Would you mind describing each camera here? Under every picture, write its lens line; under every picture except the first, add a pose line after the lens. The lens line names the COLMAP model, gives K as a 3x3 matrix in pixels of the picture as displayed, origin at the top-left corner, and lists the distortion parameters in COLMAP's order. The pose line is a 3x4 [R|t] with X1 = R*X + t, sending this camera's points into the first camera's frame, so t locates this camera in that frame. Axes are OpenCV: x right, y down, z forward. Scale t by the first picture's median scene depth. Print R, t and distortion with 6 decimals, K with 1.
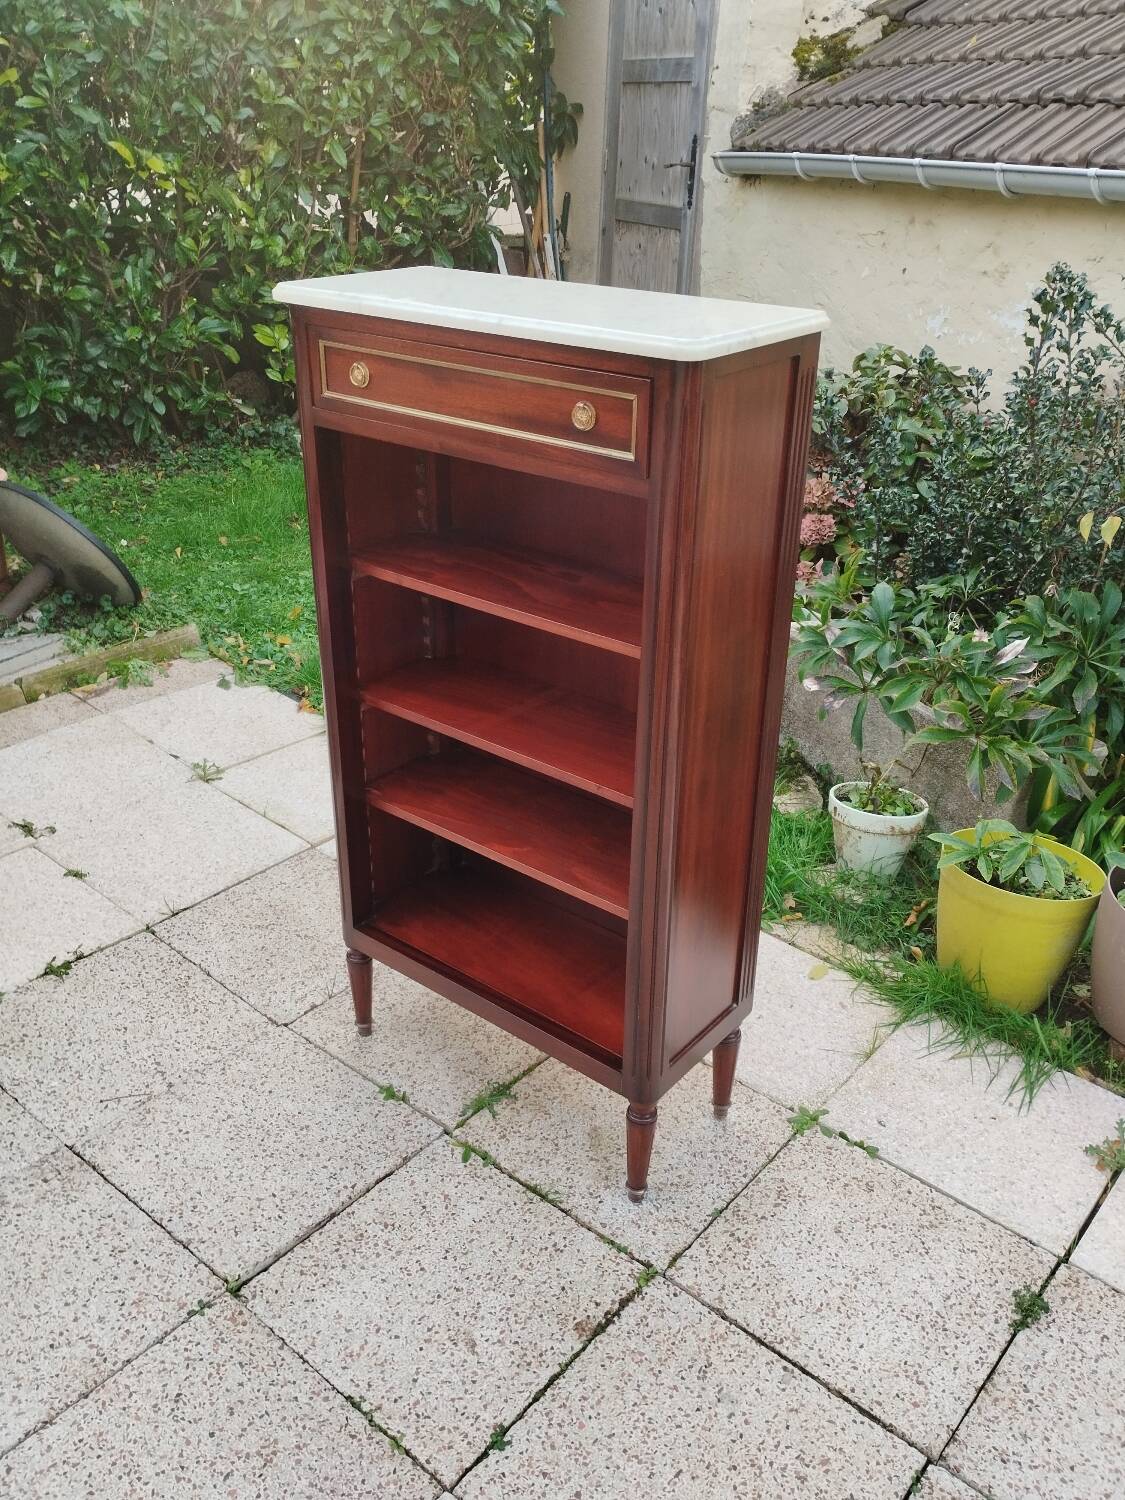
lens RADIAL K [[1274.5, 0, 562.5], [0, 1274.5, 750.0], [0, 0, 1]] dist [0.058446, -0.087420]
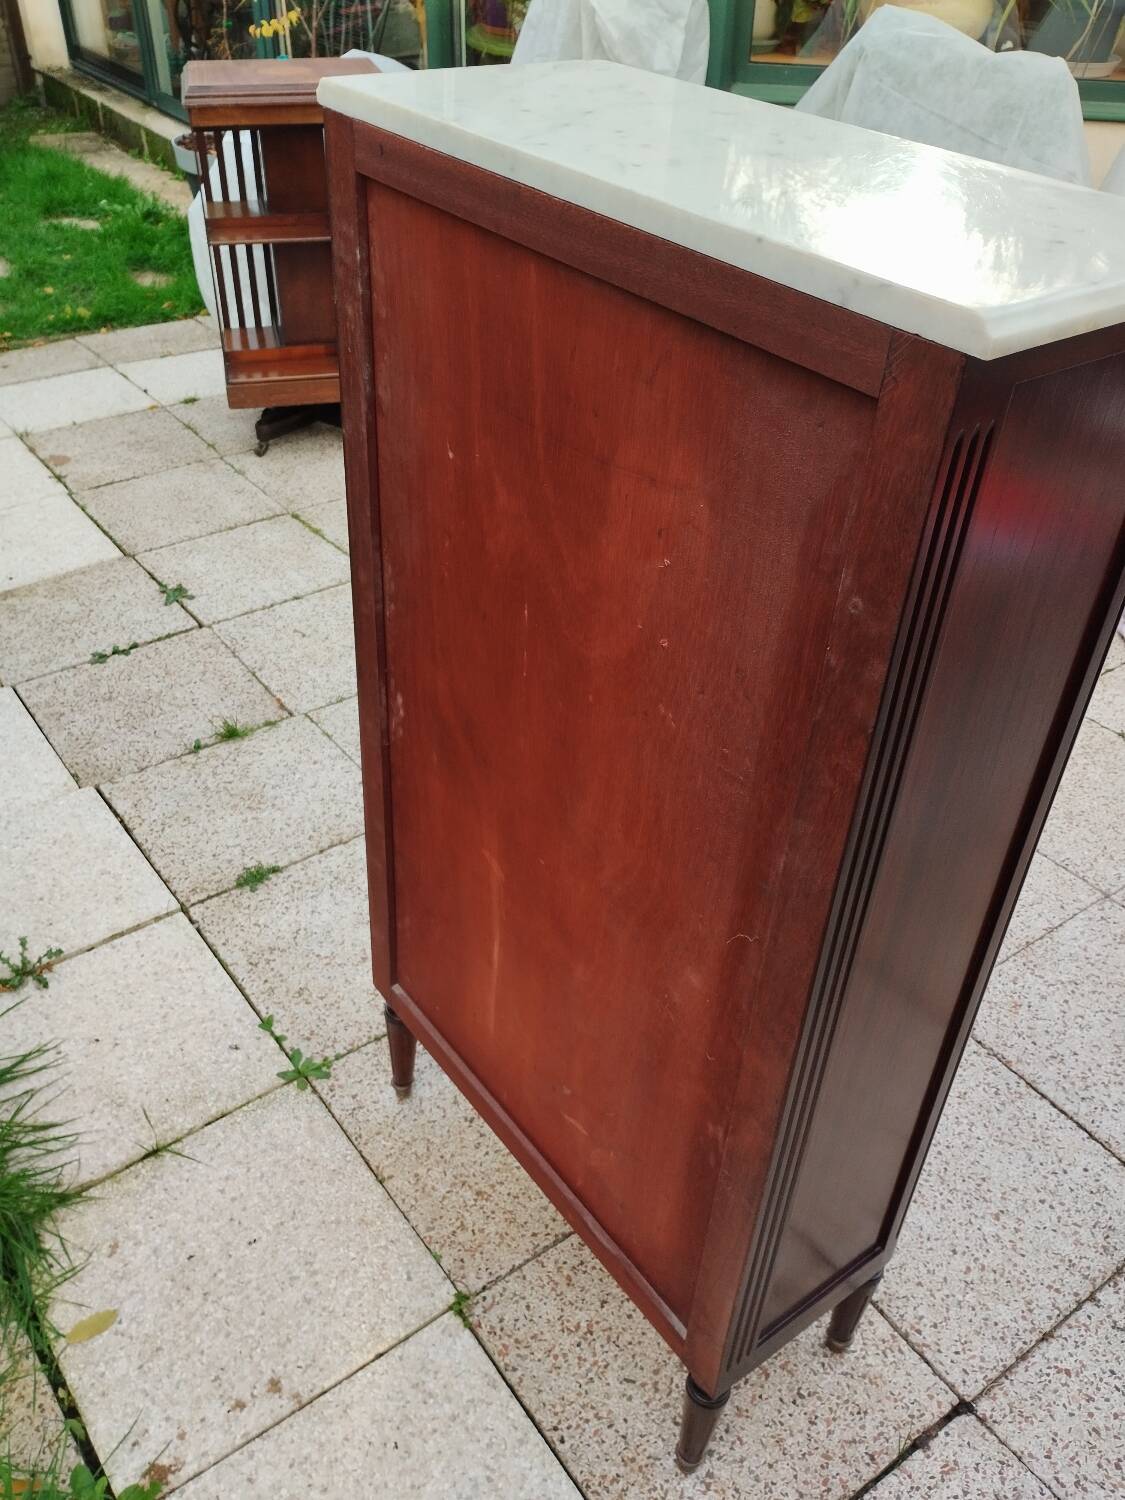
lens RADIAL K [[1266.4, 0, 562.5], [0, 1266.4, 750.0], [0, 0, 1]] dist [0.065081, -0.098258]
pose [[-0.967584, -0.192215, 0.163813, -0.031648], [0.058869, 0.459110, 0.886427, -0.243625], [-0.245593, 0.867336, -0.432912, 0.499197]]
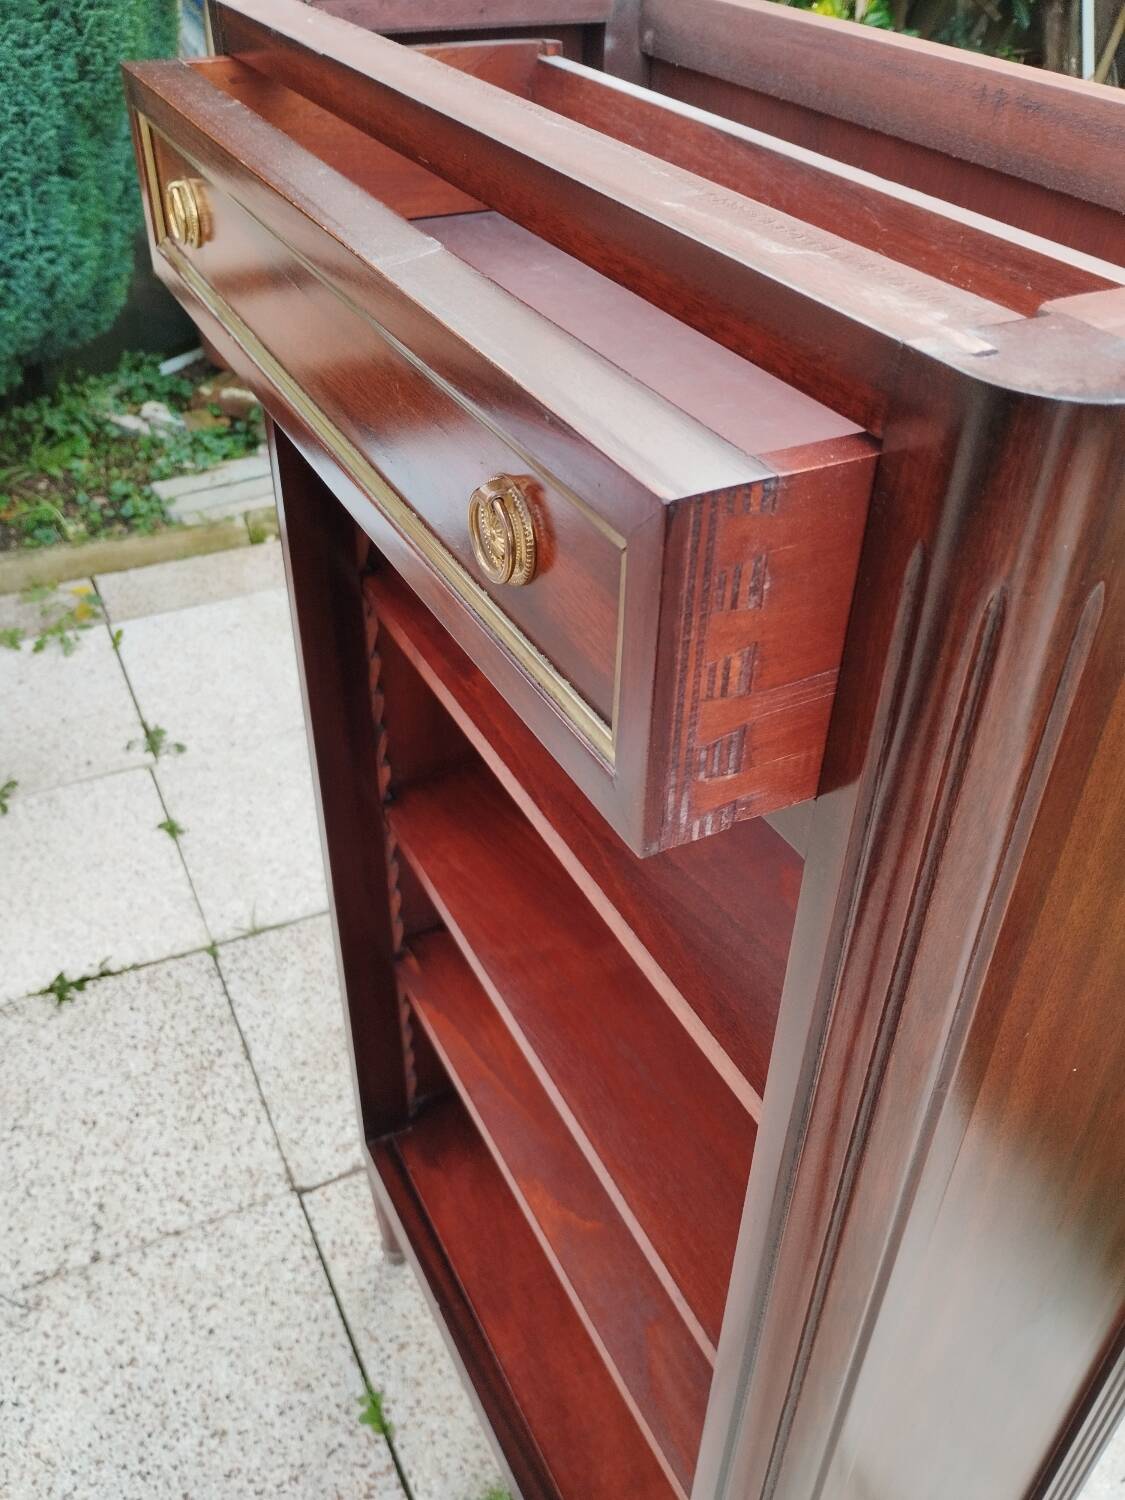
lens RADIAL K [[1281.3, 0, 562.5], [0, 1281.3, 750.0], [0, 0, 1]] dist [0.072377, -0.104648]
pose [[0.913231, 0.255255, -0.317576, 0.028623], [-0.196348, 0.958669, 0.205916, -0.079998], [0.357011, -0.125693, 0.925605, 0.220844]]
